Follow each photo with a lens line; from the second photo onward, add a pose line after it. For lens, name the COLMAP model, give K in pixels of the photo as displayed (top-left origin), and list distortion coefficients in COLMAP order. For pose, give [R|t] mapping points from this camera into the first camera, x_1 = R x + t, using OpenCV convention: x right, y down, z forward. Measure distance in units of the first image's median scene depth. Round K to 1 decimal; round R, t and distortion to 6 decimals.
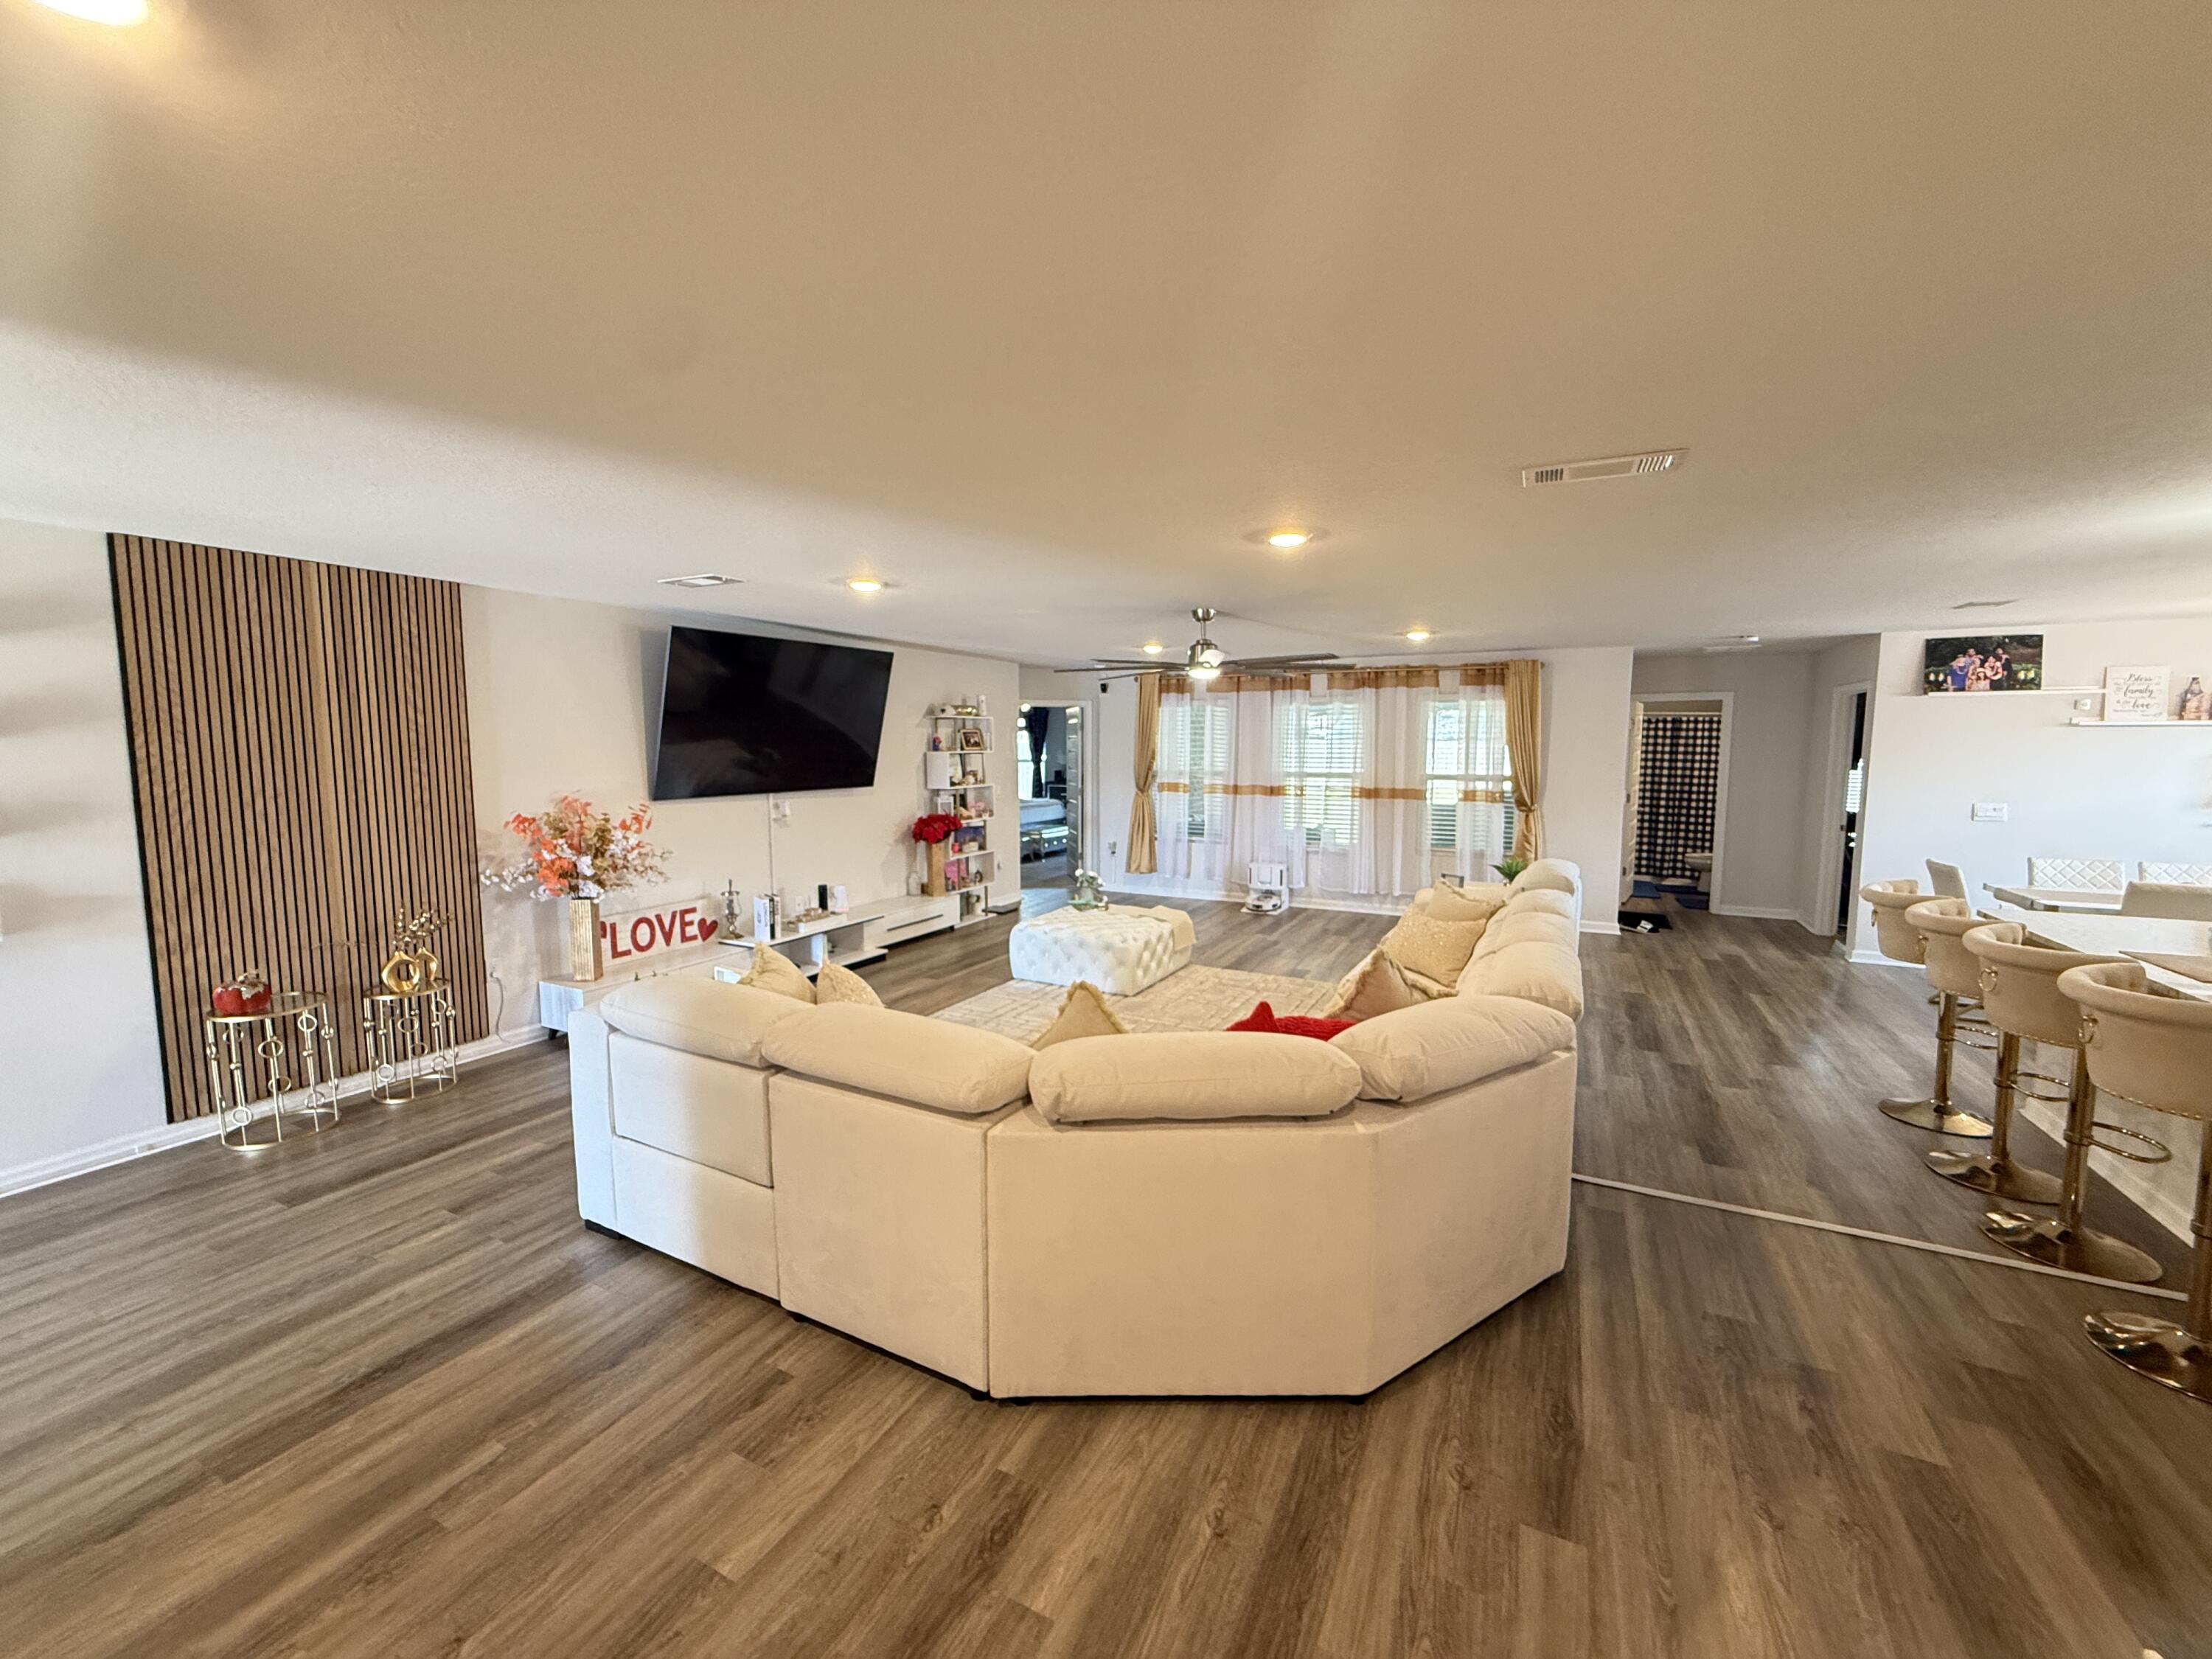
lens RADIAL K [[878.6, 0, 1103.3], [0, 878.6, 832.7], [0, 0, 1]] dist [0.000196, 0.000146]
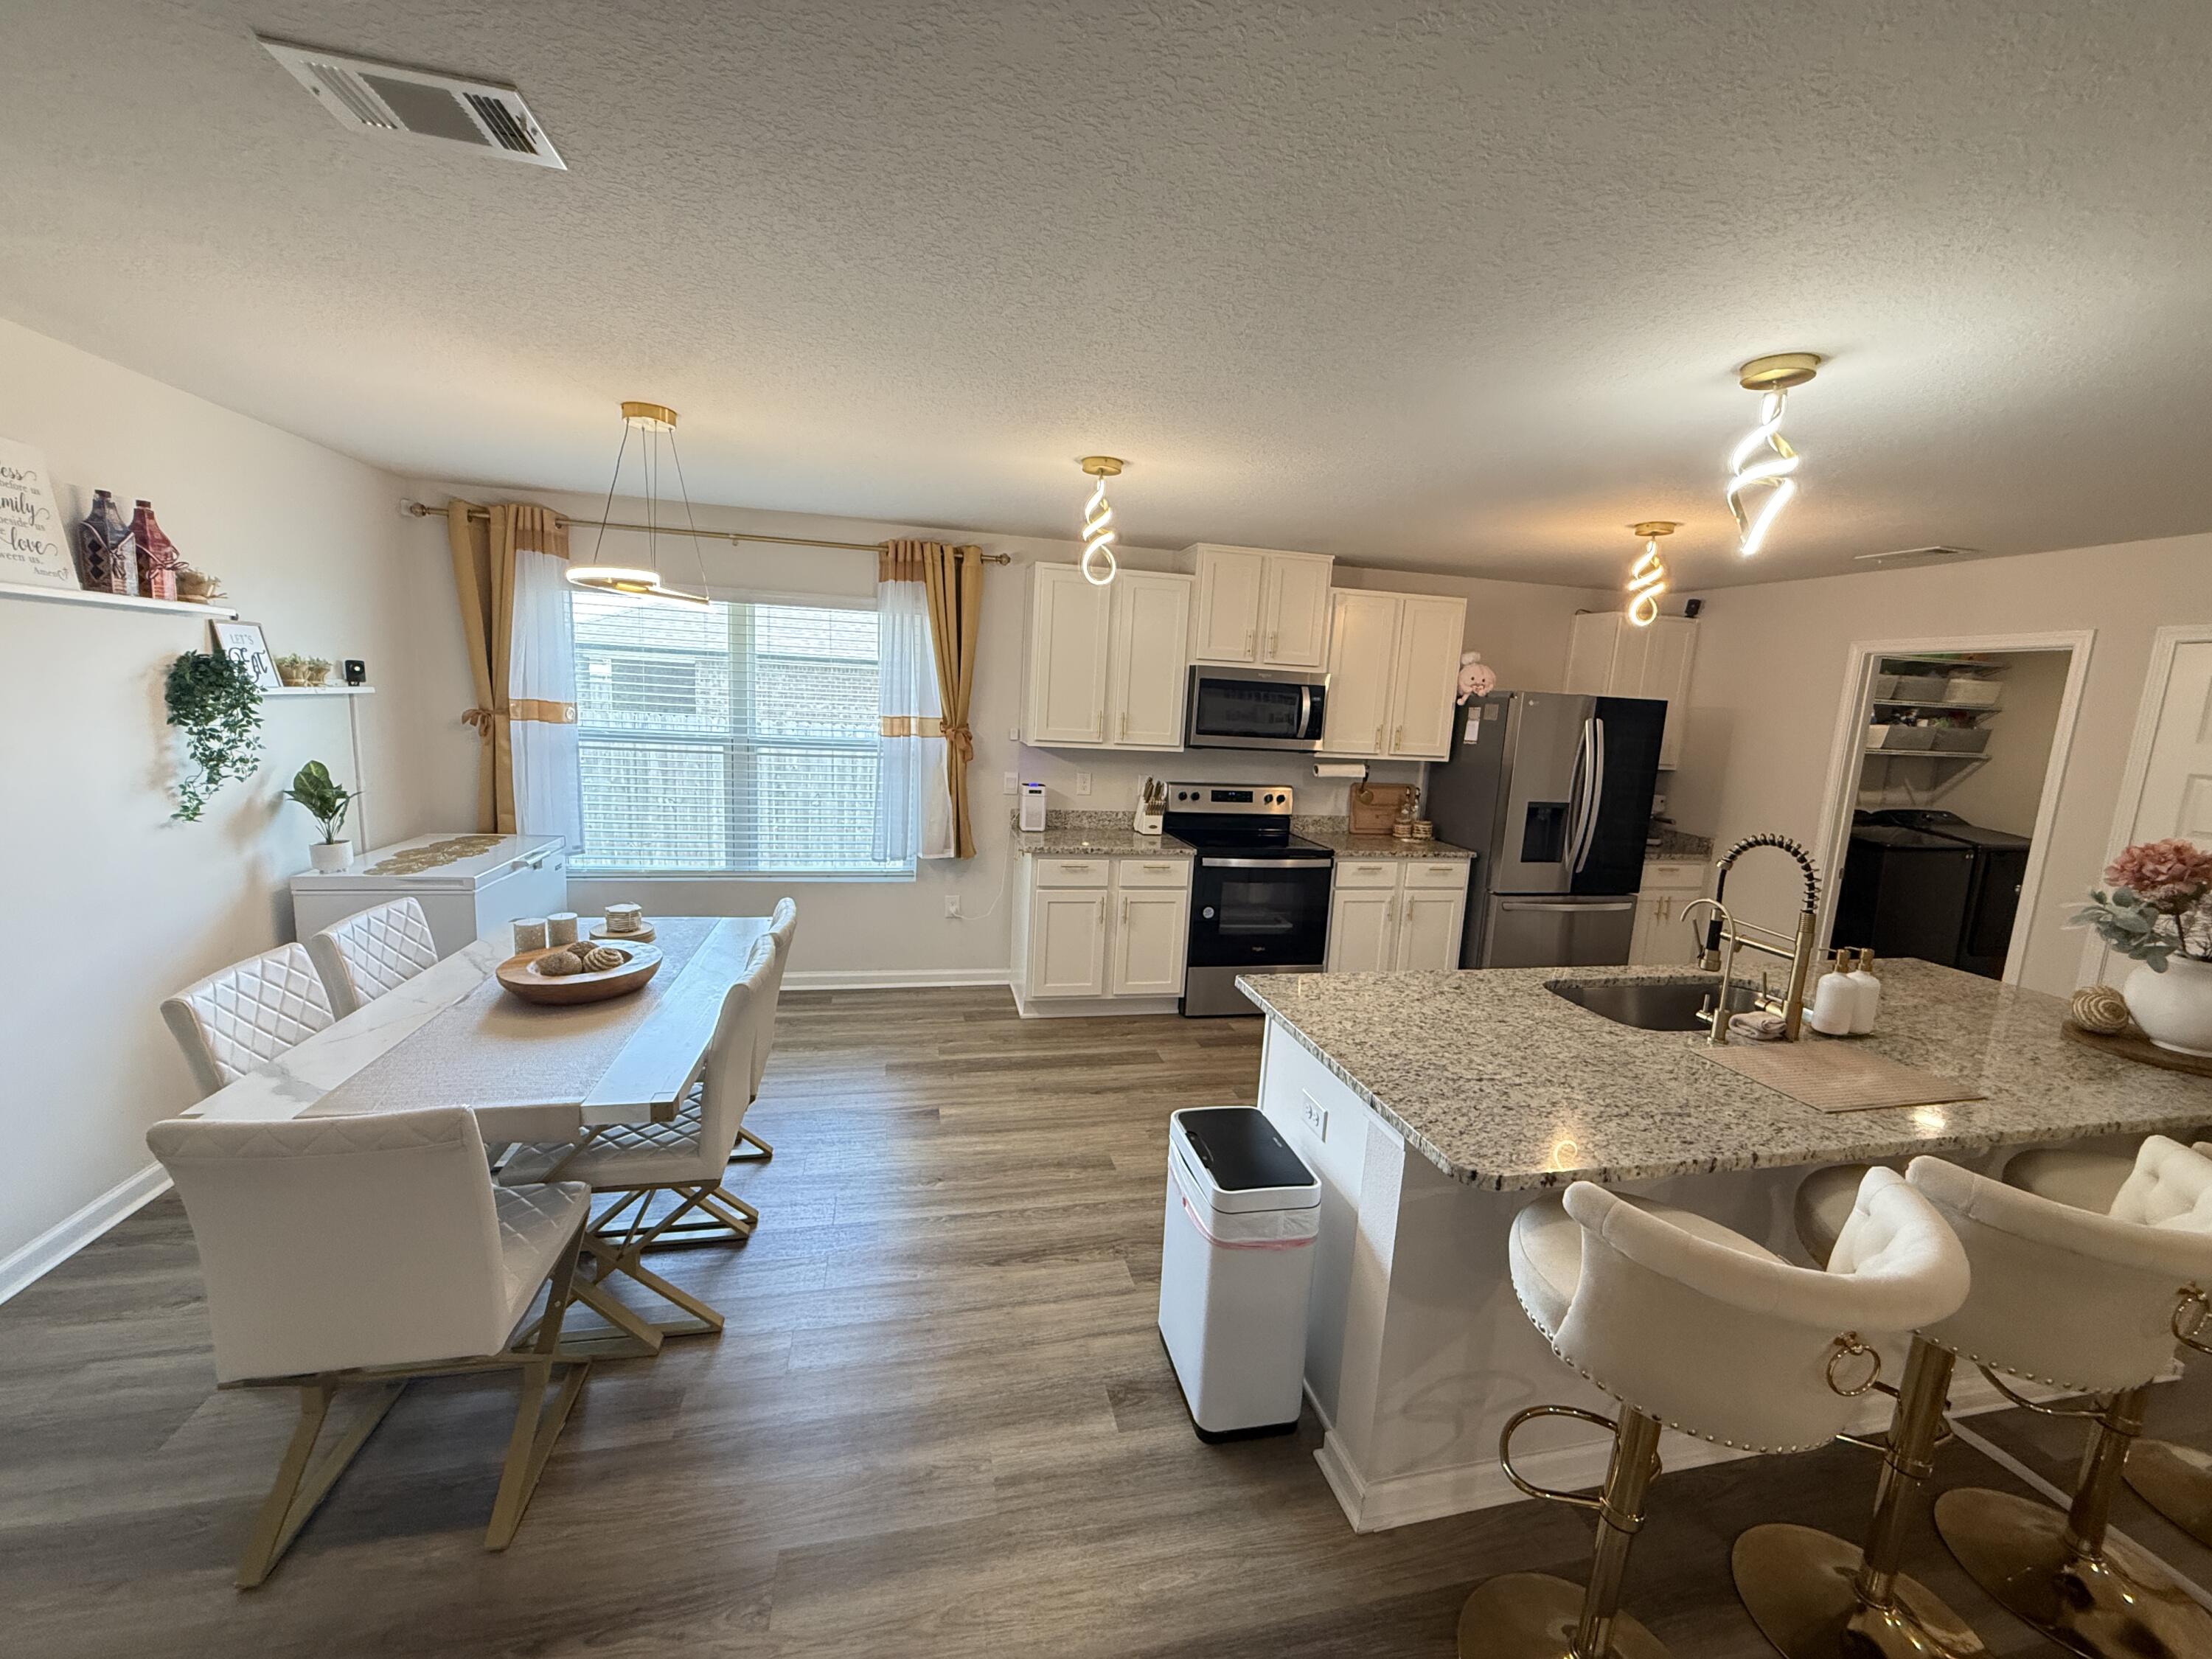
lens RADIAL K [[878.6, 0, 1102.0], [0, 878.6, 829.2], [0, 0, 1]] dist [0.000196, 0.000146]
pose [[-0.644866, -0.148480, 0.749734, 0.769198], [0.027992, 0.975701, 0.217309, -0.125901], [-0.763783, 0.161122, -0.625041, 1.211636]]
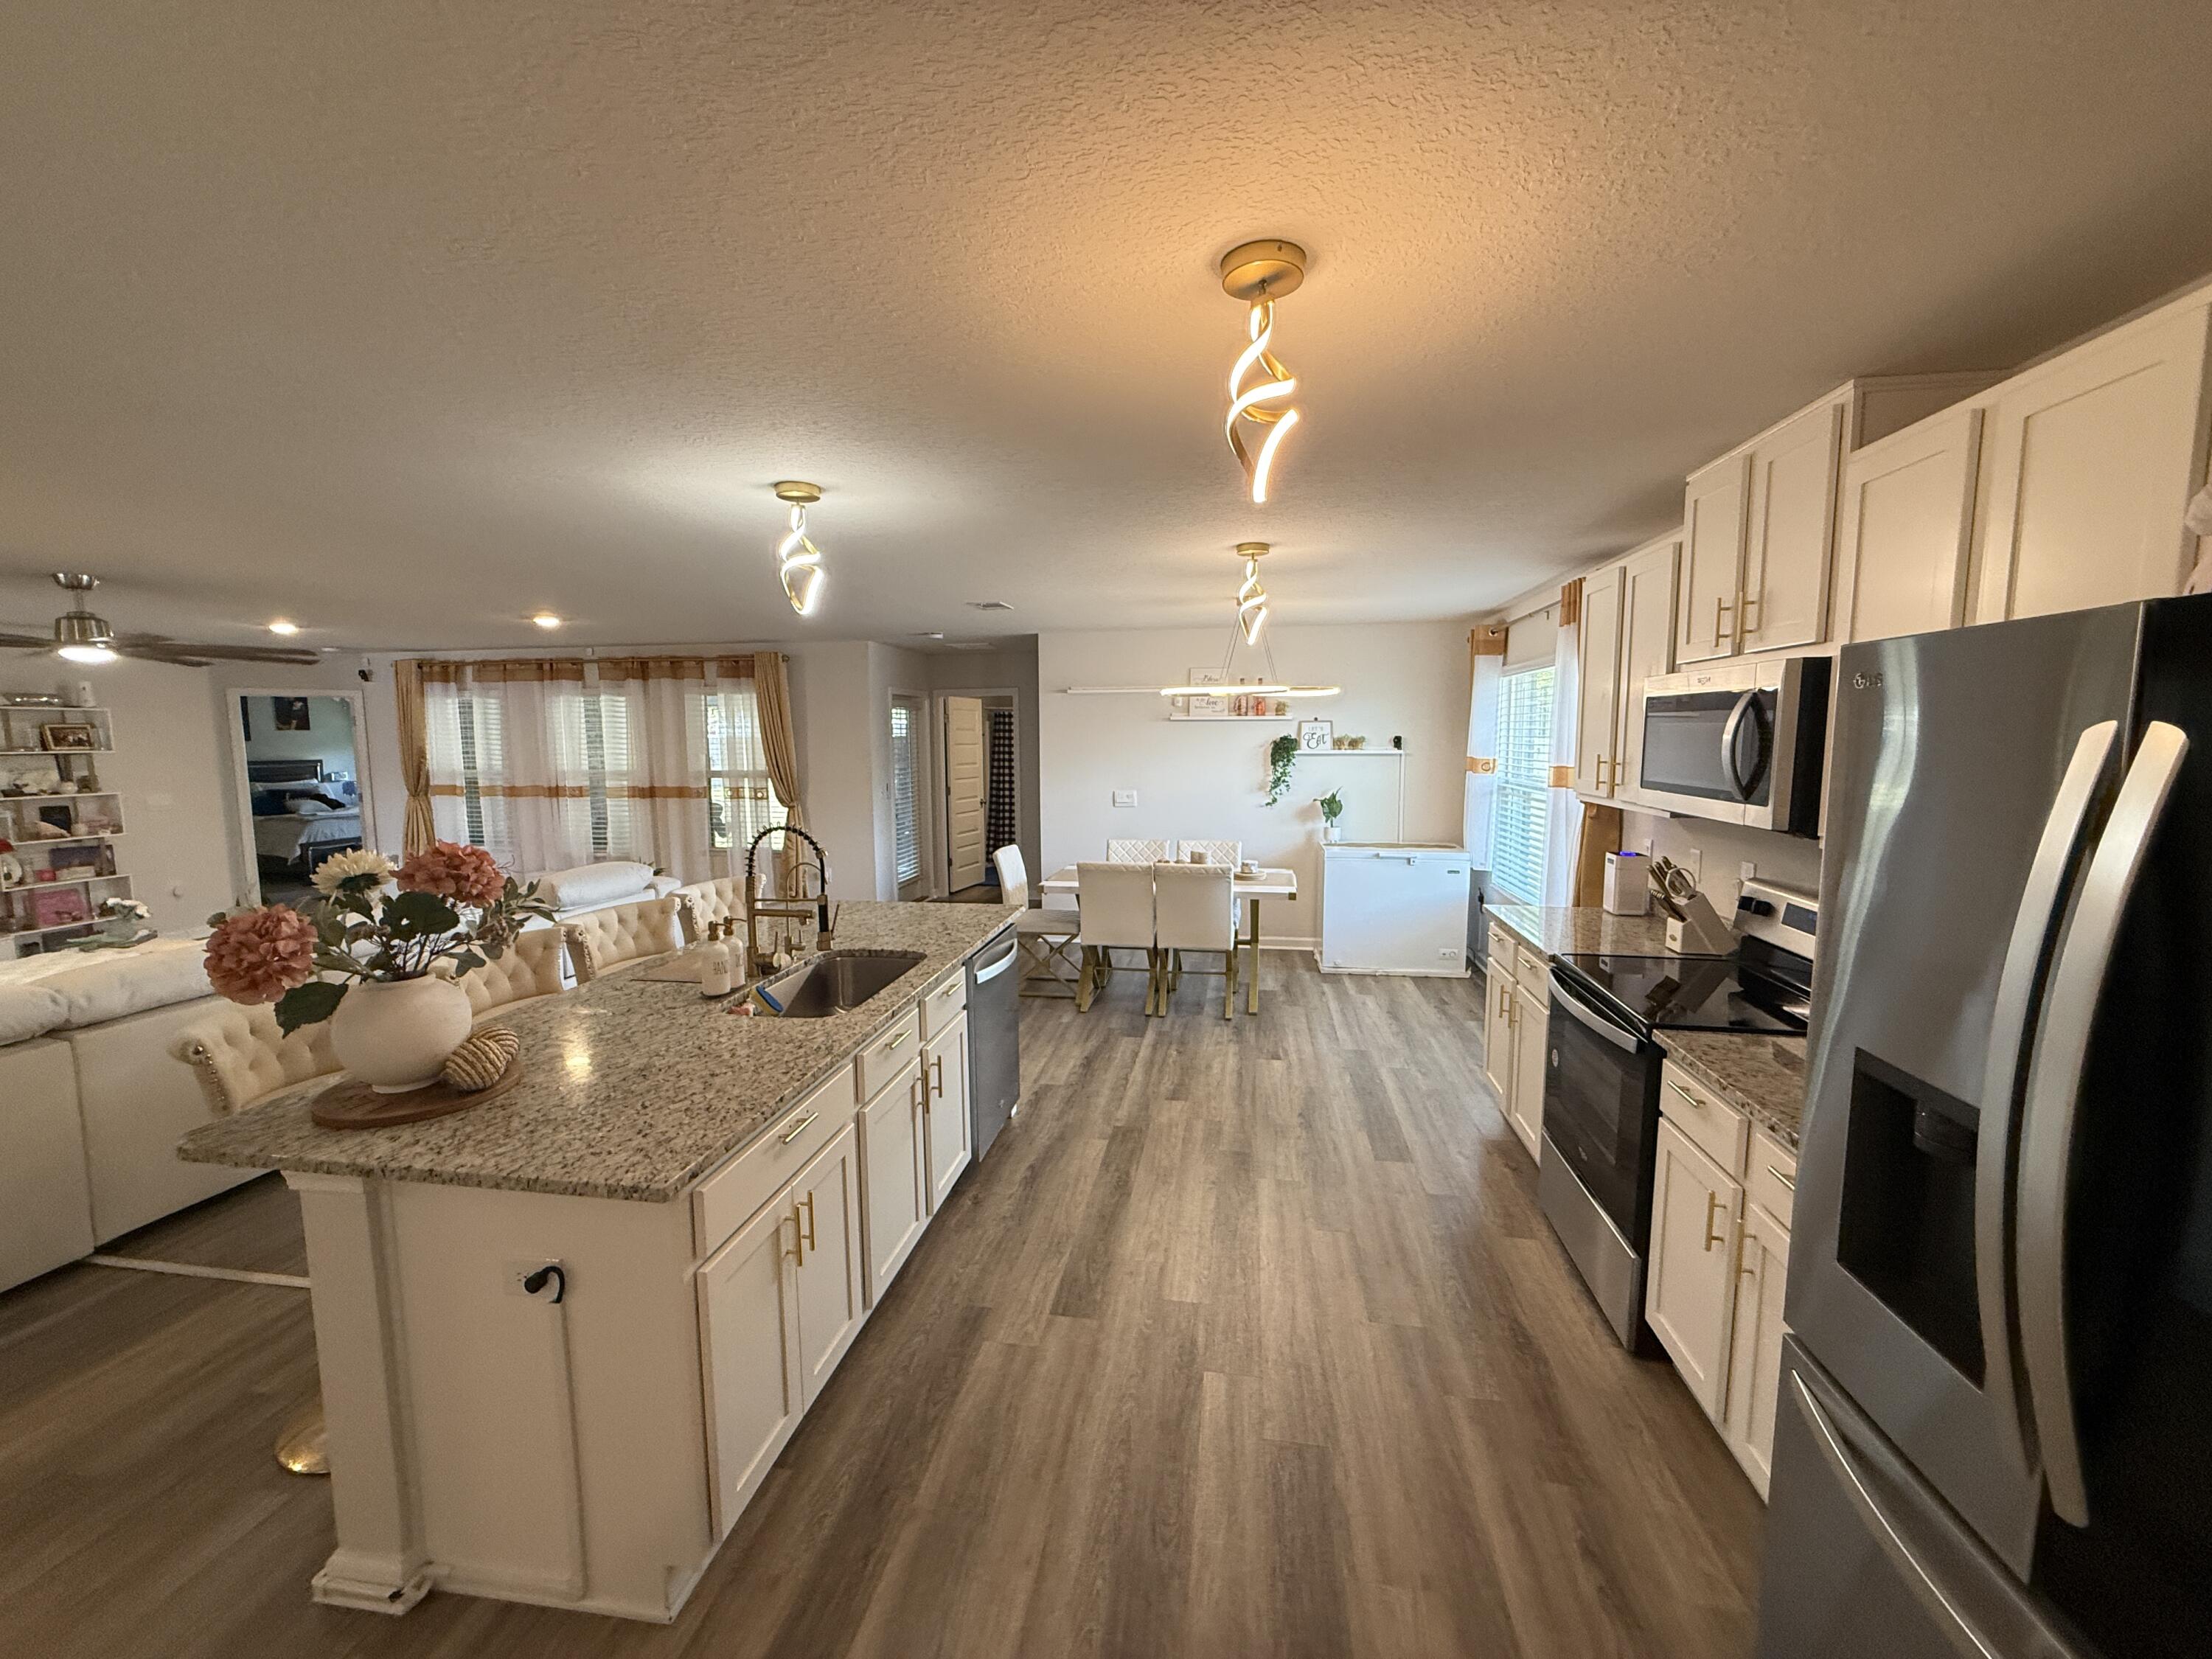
lens RADIAL K [[878.6, 0, 1099.0], [0, 878.6, 829.2], [0, 0, 1]] dist [0.000196, 0.000146]
pose [[0.952214, -0.036738, 0.303215, 0.923388], [0.036036, 0.999319, 0.007912, 0.007665], [-0.303300, 0.003392, 0.952889, -0.062781]]
